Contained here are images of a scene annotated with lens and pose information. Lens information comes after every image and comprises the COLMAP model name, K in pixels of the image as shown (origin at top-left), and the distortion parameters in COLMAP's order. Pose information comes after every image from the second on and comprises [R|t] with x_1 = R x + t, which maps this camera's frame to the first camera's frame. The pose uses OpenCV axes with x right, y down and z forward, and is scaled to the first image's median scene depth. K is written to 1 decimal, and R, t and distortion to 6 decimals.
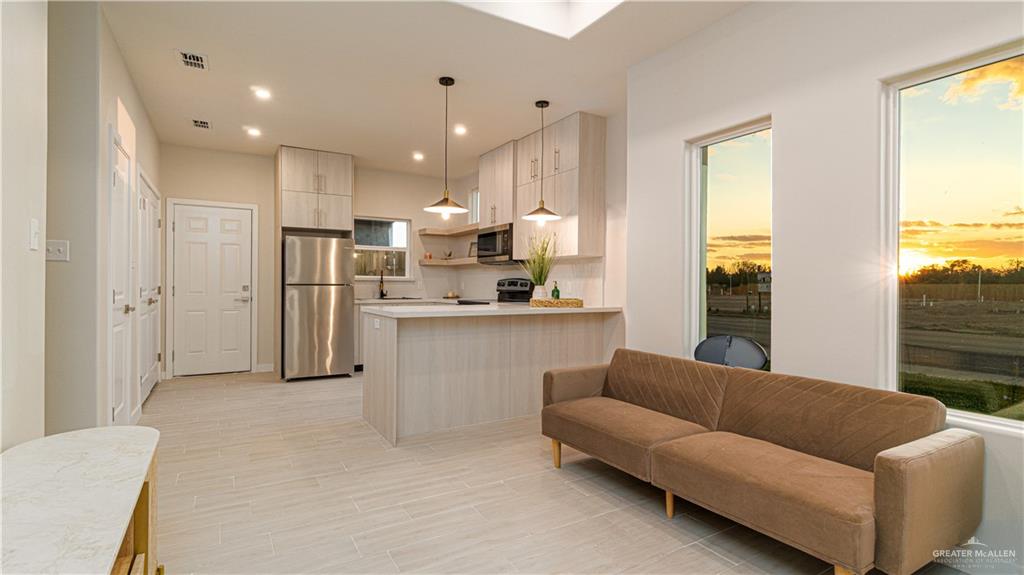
lens RADIAL K [[497.1, 0, 512.0], [0, 497.1, 287.5], [0, 0, 1]] dist [0.001137, -0.000002]
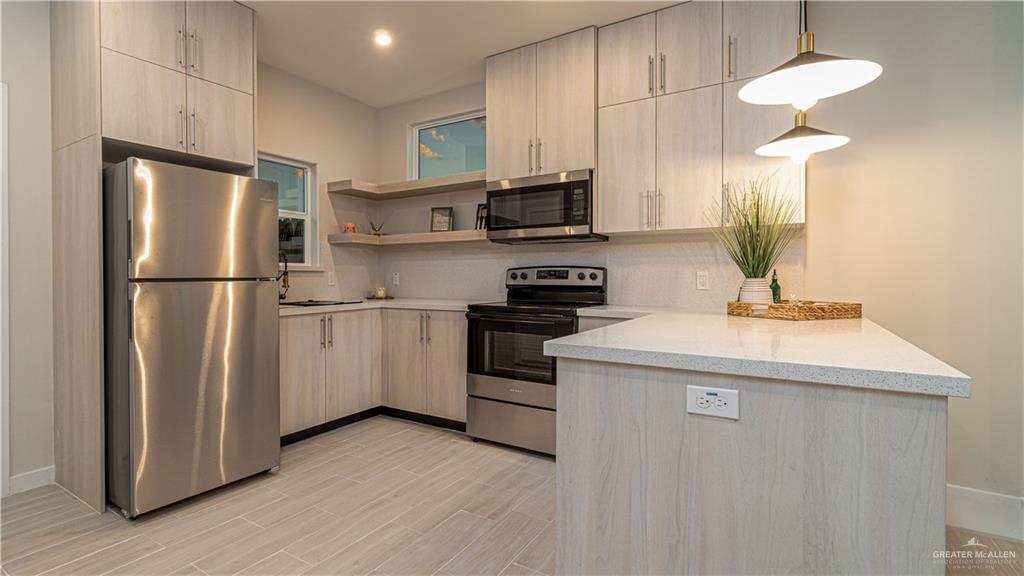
lens RADIAL K [[532.7, 0, 512.0], [0, 532.7, 288.0], [0, 0, 1]] dist [-0.003106, 0.000166]
pose [[0.913177, -0.018205, 0.407156, -0.316413], [0.010510, 0.999722, 0.021127, -0.005883], [-0.407427, -0.015013, 0.913114, 0.440681]]
